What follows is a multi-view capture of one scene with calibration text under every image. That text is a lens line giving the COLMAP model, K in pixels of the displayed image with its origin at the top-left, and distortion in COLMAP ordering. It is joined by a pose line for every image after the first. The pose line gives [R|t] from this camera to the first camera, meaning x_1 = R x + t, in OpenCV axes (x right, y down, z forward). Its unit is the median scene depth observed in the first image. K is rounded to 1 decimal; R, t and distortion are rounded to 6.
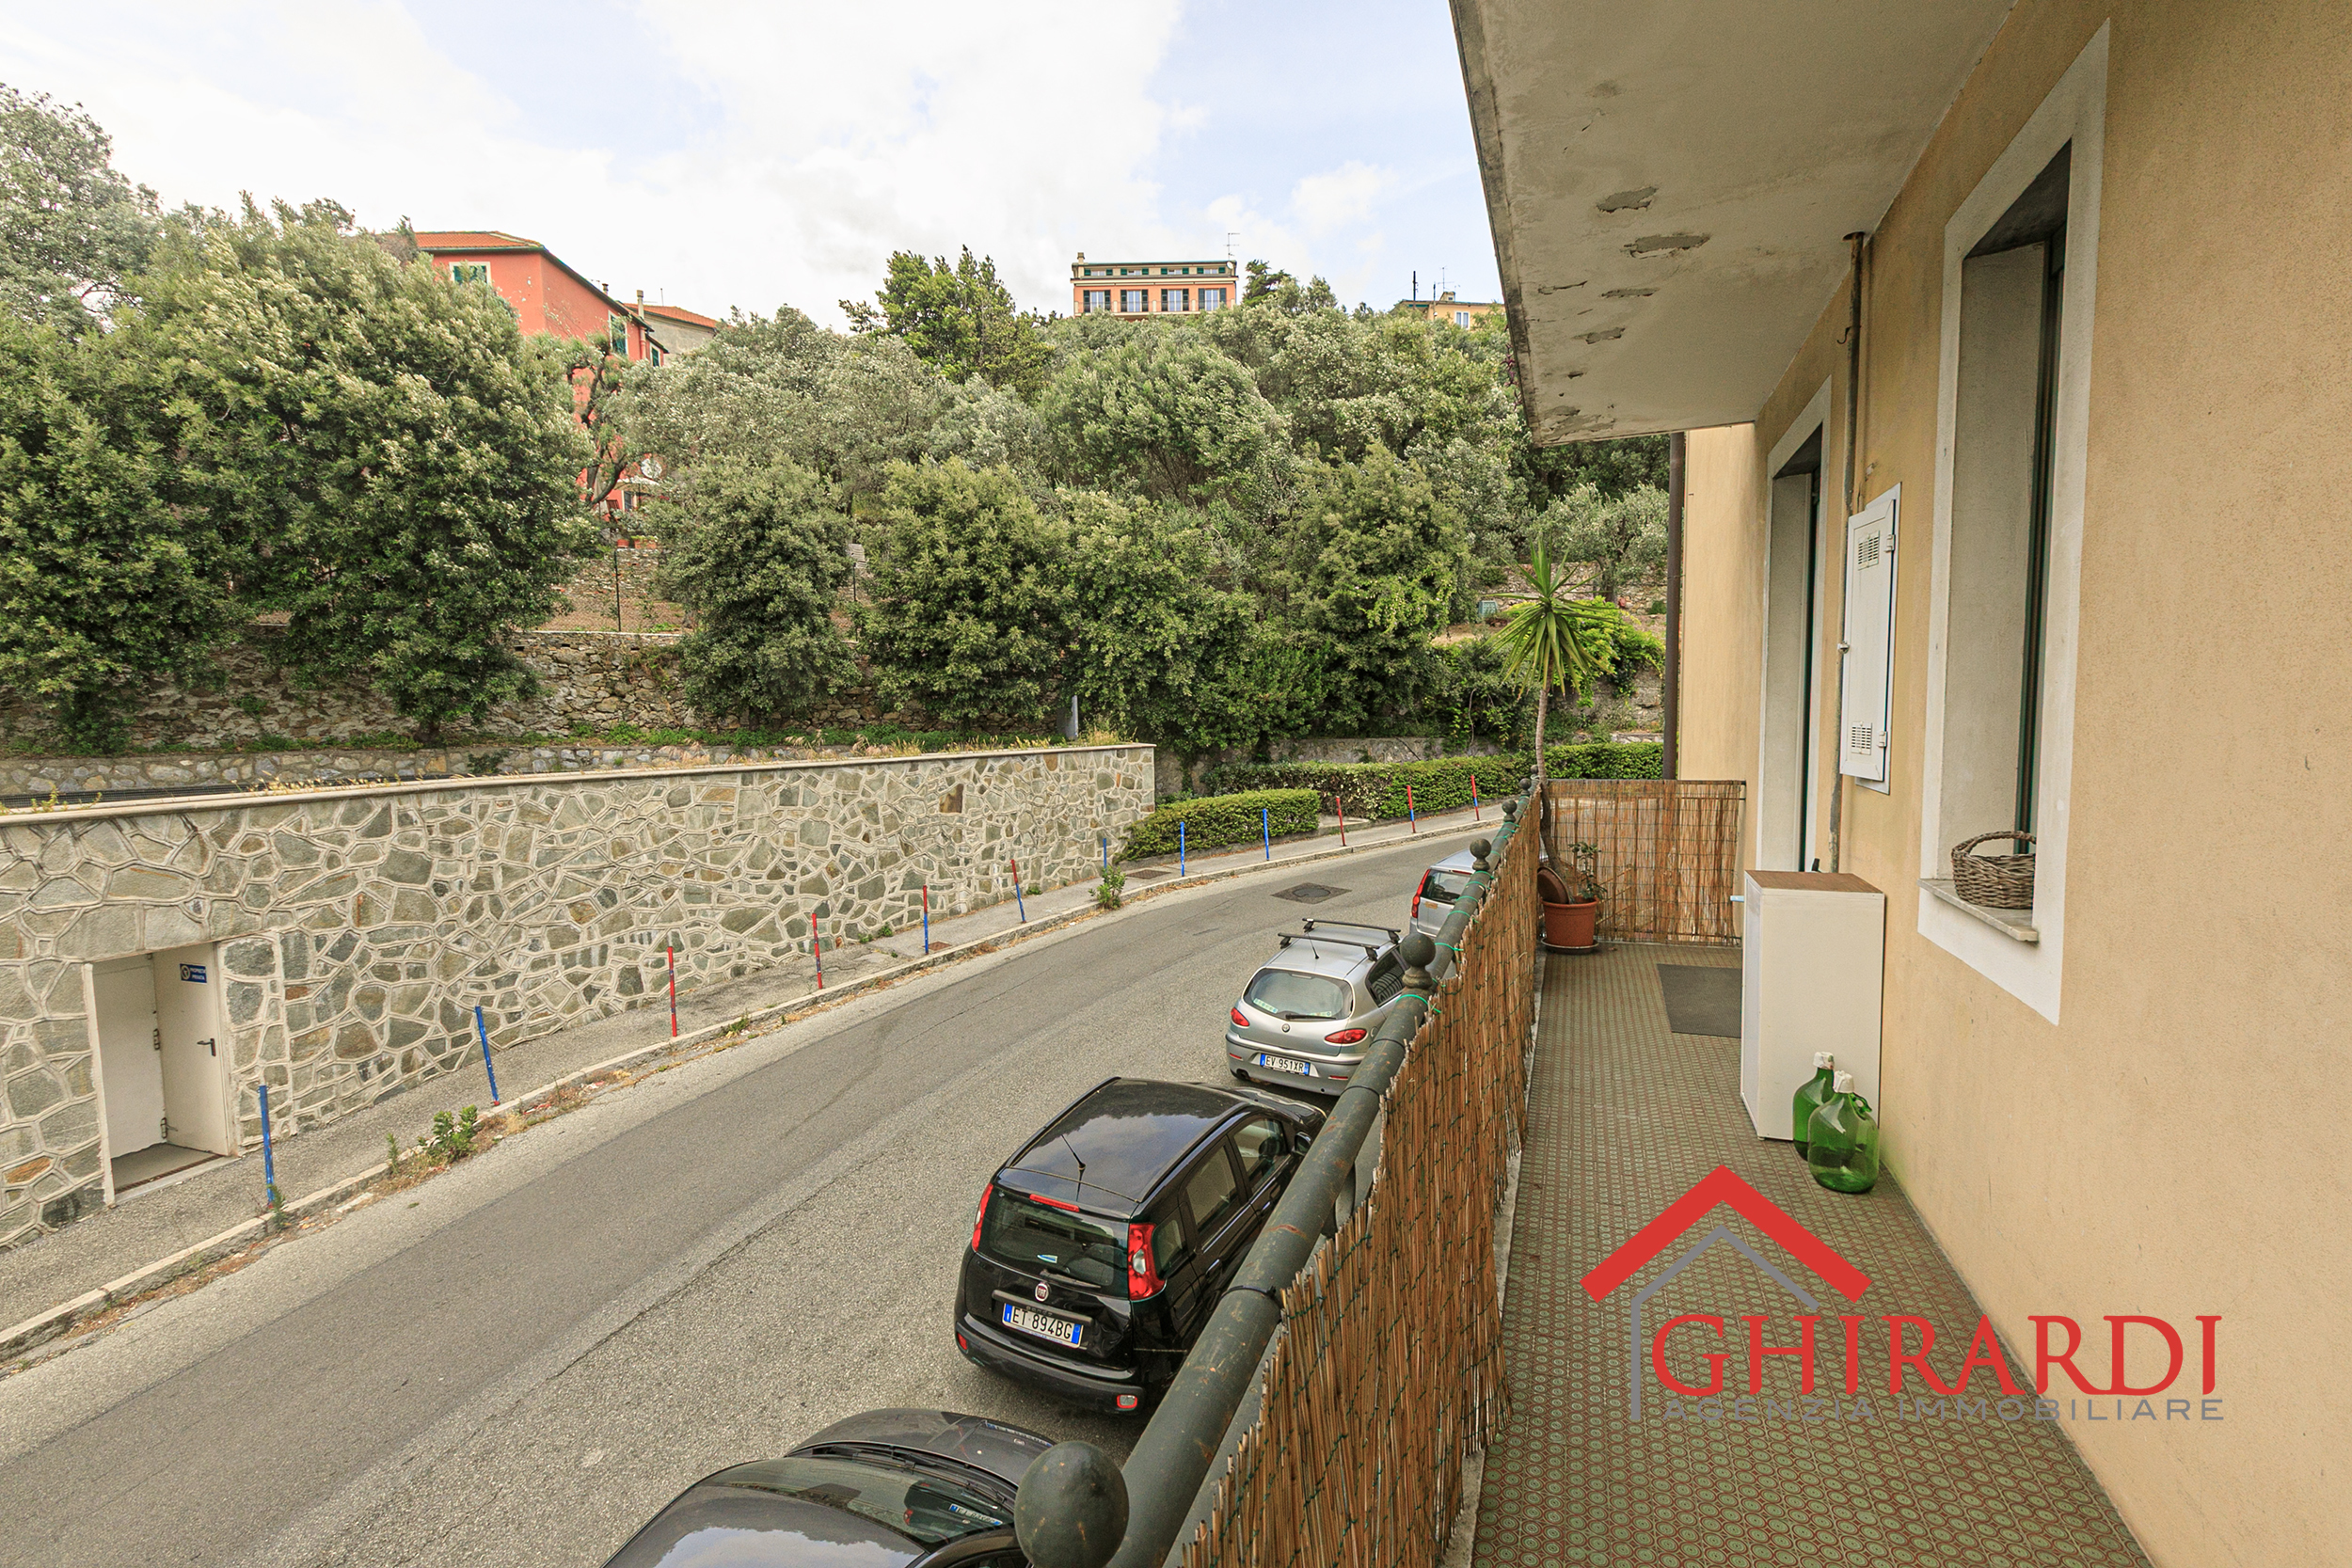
lens RADIAL K [[1058.0, 0, 1166.6], [0, 1058.0, 794.7], [0, 0, 1]] dist [0.003634, -0.005351]
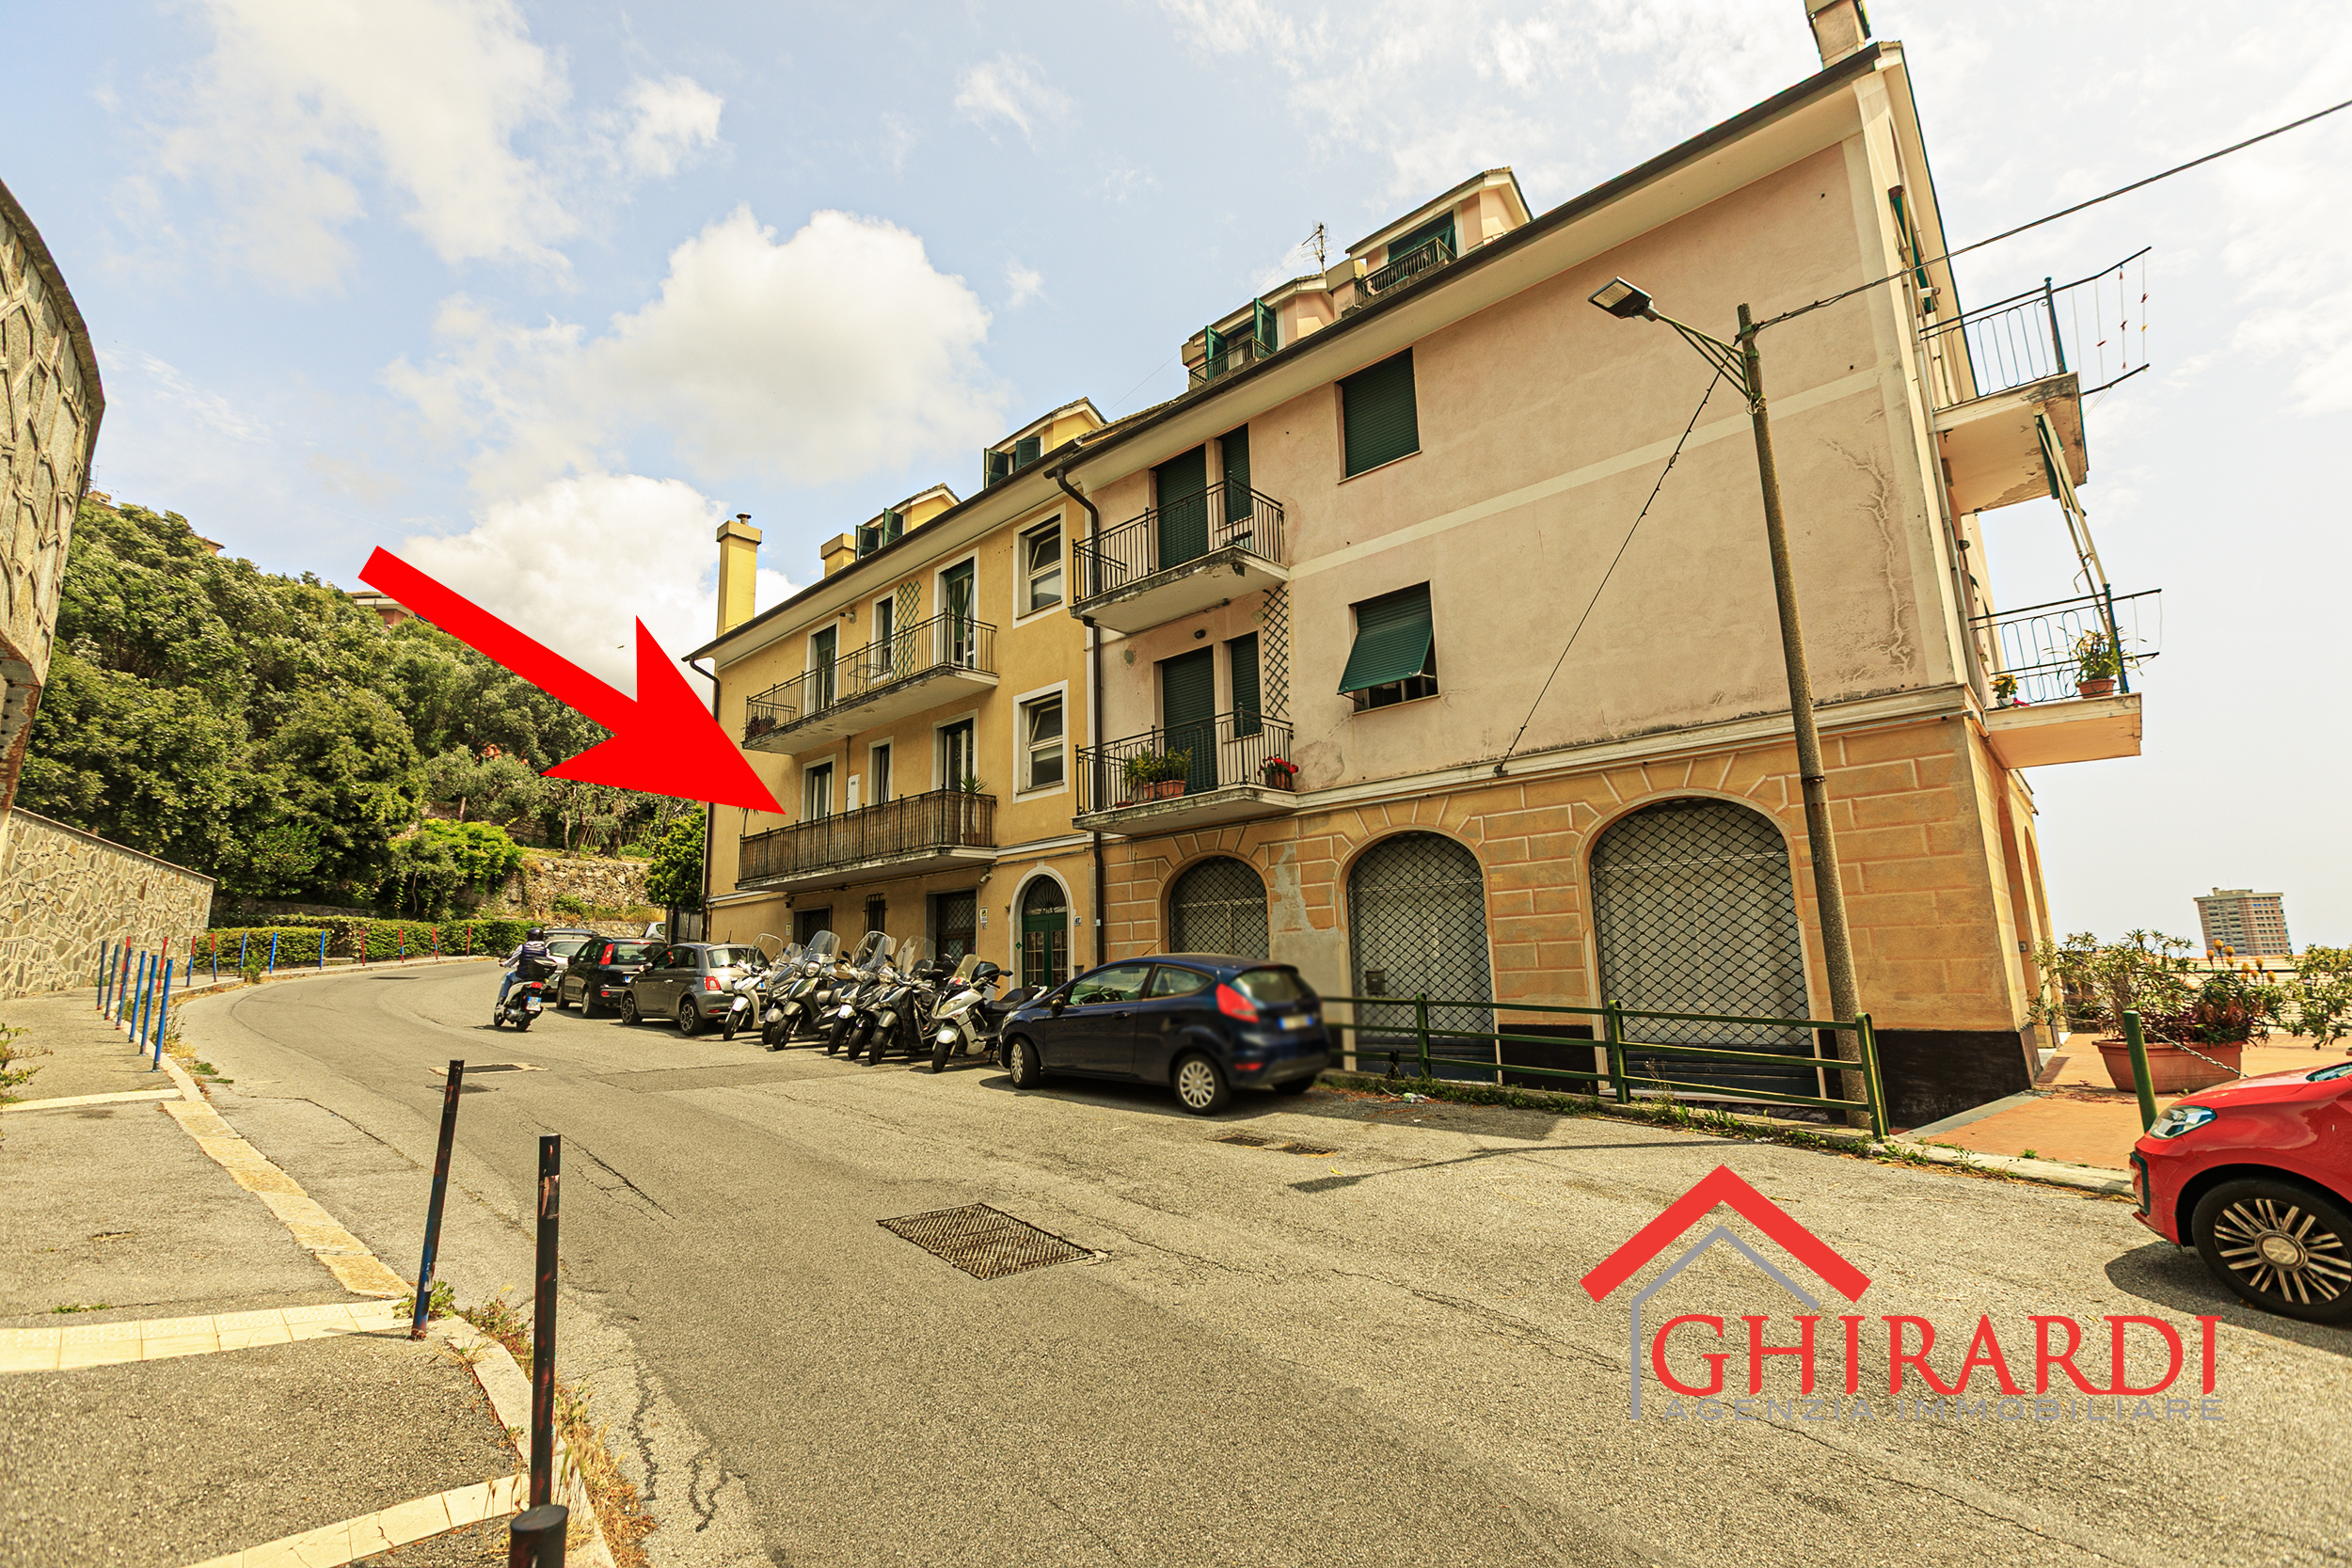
lens RADIAL K [[1058.5, 0, 1162.7], [0, 1058.5, 792.2], [0, 0, 1]] dist [-0.001648, 0.000292]
pose [[0.374934, 0.170919, 0.911159, -0.665889], [0.091775, 0.971186, -0.219943, 0.204775], [-0.922497, 0.166086, 0.348445, -0.425494]]
